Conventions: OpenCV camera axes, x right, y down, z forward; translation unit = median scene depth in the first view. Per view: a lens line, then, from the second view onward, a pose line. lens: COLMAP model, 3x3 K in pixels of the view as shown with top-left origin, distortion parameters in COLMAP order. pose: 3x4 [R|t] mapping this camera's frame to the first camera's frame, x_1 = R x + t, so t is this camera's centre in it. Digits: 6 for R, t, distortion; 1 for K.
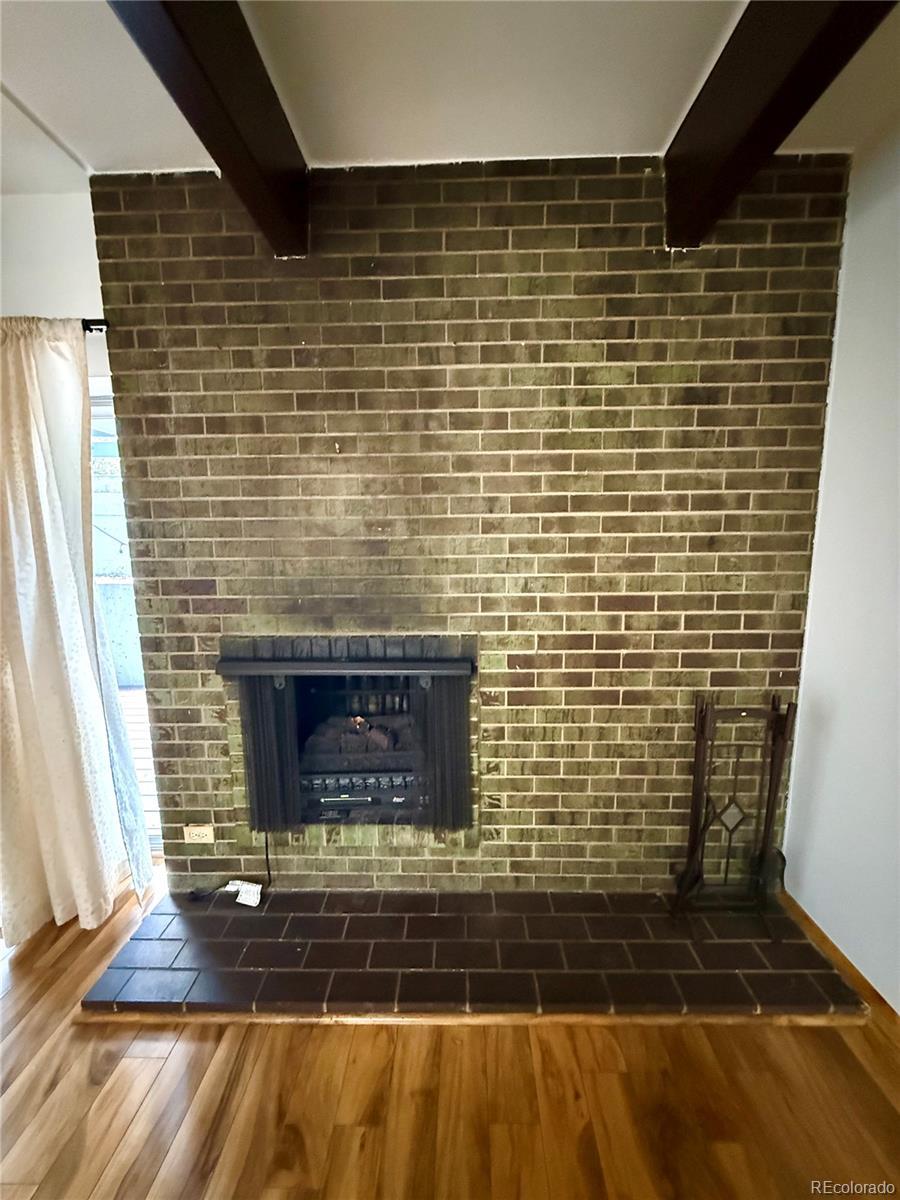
lens RADIAL K [[474.7, 0, 453.7], [0, 474.7, 600.4], [0, 0, 1]] dist [-0.002715, 0.000823]
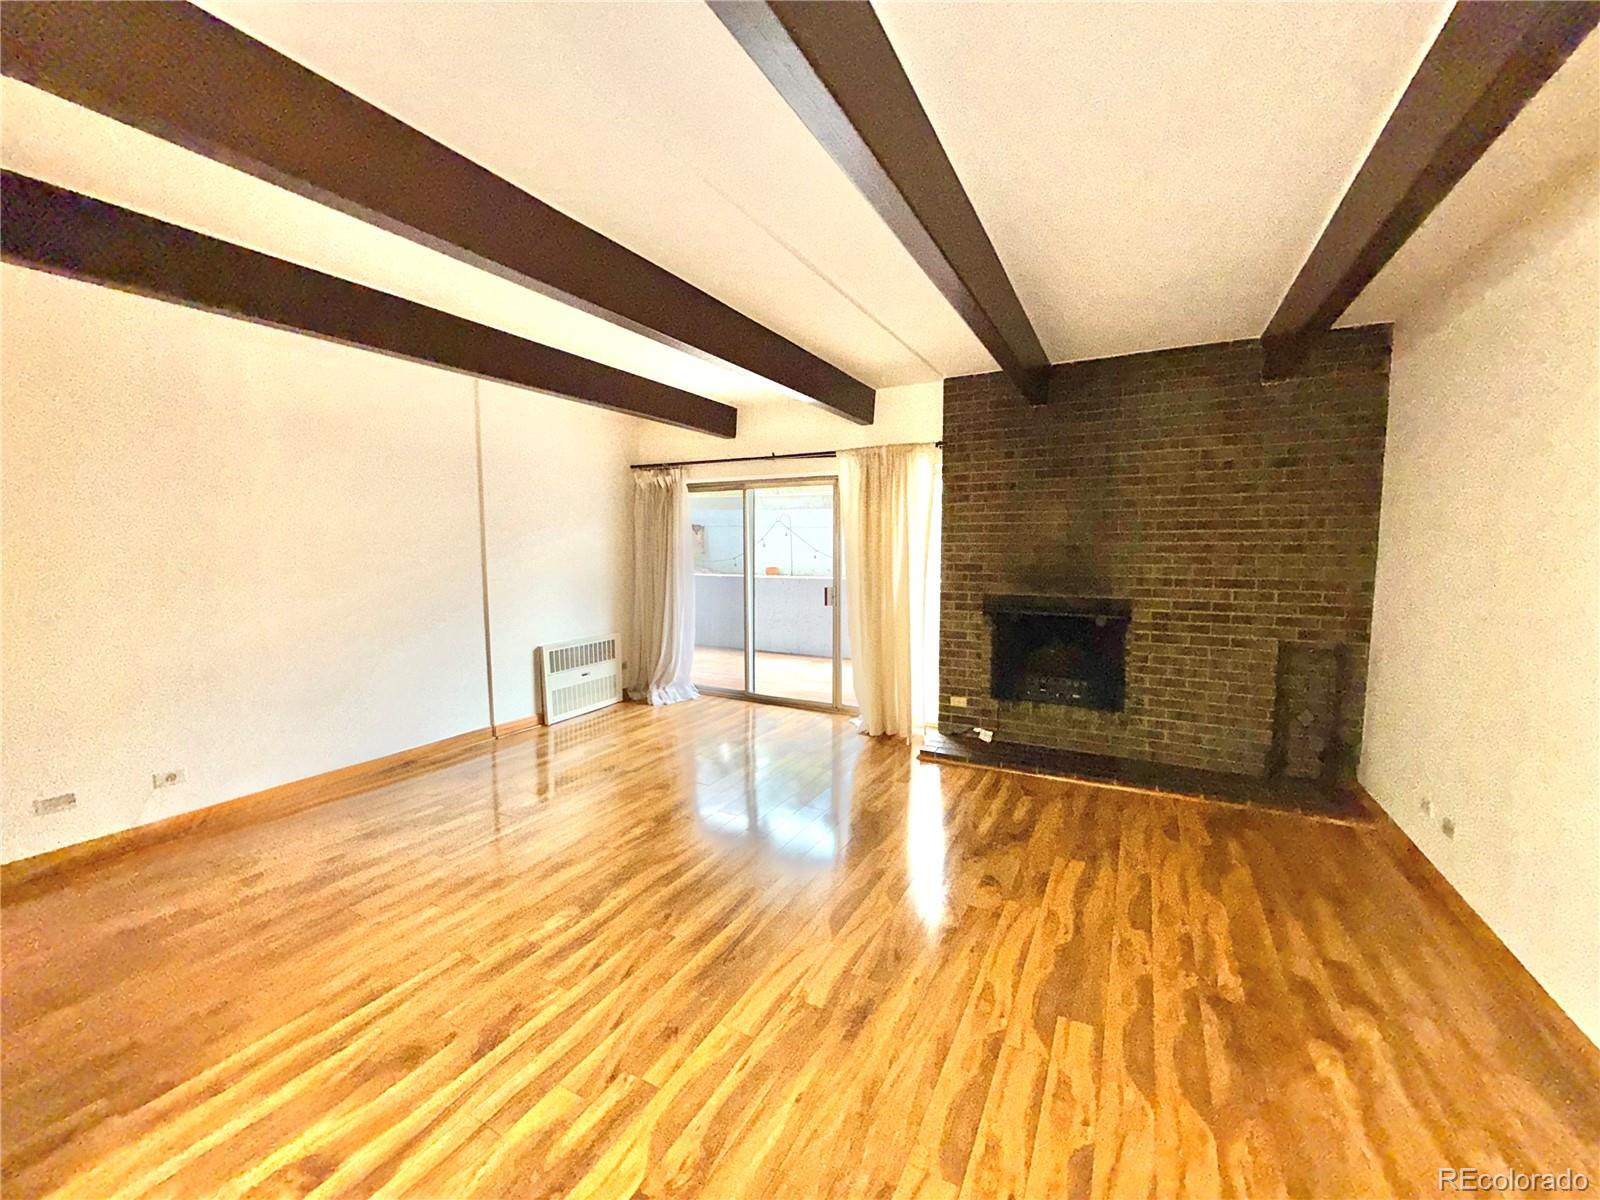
lens RADIAL K [[632.9, 0, 799.1], [0, 632.9, 601.4], [0, 0, 1]] dist [-0.002715, 0.000823]
pose [[0.891757, 0.049303, -0.449821, 0.001760], [-0.077223, 0.996046, -0.043920, 0.278604], [0.445877, 0.073903, 0.892038, -1.634625]]
